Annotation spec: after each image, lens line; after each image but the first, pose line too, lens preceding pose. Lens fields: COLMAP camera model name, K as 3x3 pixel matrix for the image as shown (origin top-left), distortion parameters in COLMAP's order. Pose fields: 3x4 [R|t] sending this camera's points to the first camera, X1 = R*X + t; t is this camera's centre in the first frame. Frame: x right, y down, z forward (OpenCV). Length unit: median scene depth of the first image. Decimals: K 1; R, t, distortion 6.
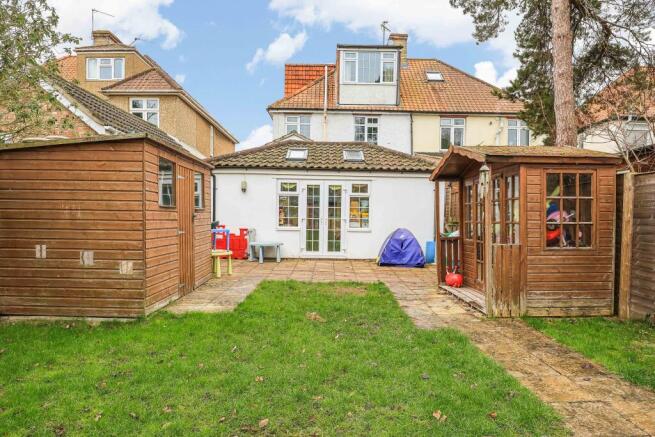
lens RADIAL K [[378.8, 0, 327.5], [0, 378.8, 218.5], [0, 0, 1]] dist [0.000404, 0.000012]
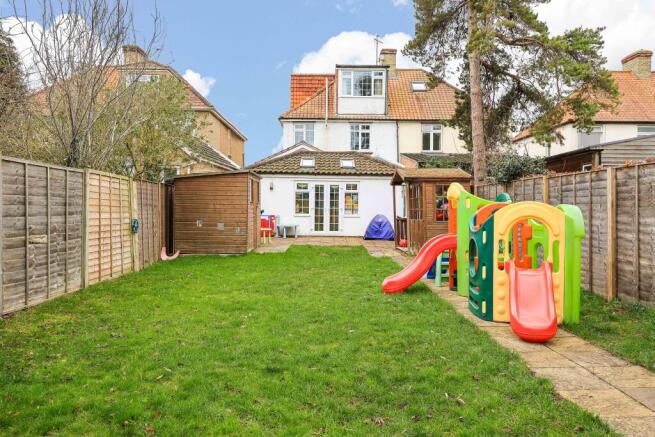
lens RADIAL K [[492.4, 0, 327.5], [0, 492.4, 218.5], [0, 0, 1]] dist [0.000702, 0.000026]
pose [[0.999982, -0.004567, 0.003844, -0.011362], [0.004489, 0.999791, 0.019936, 0.001992], [-0.003934, -0.019919, 0.999794, -0.676199]]
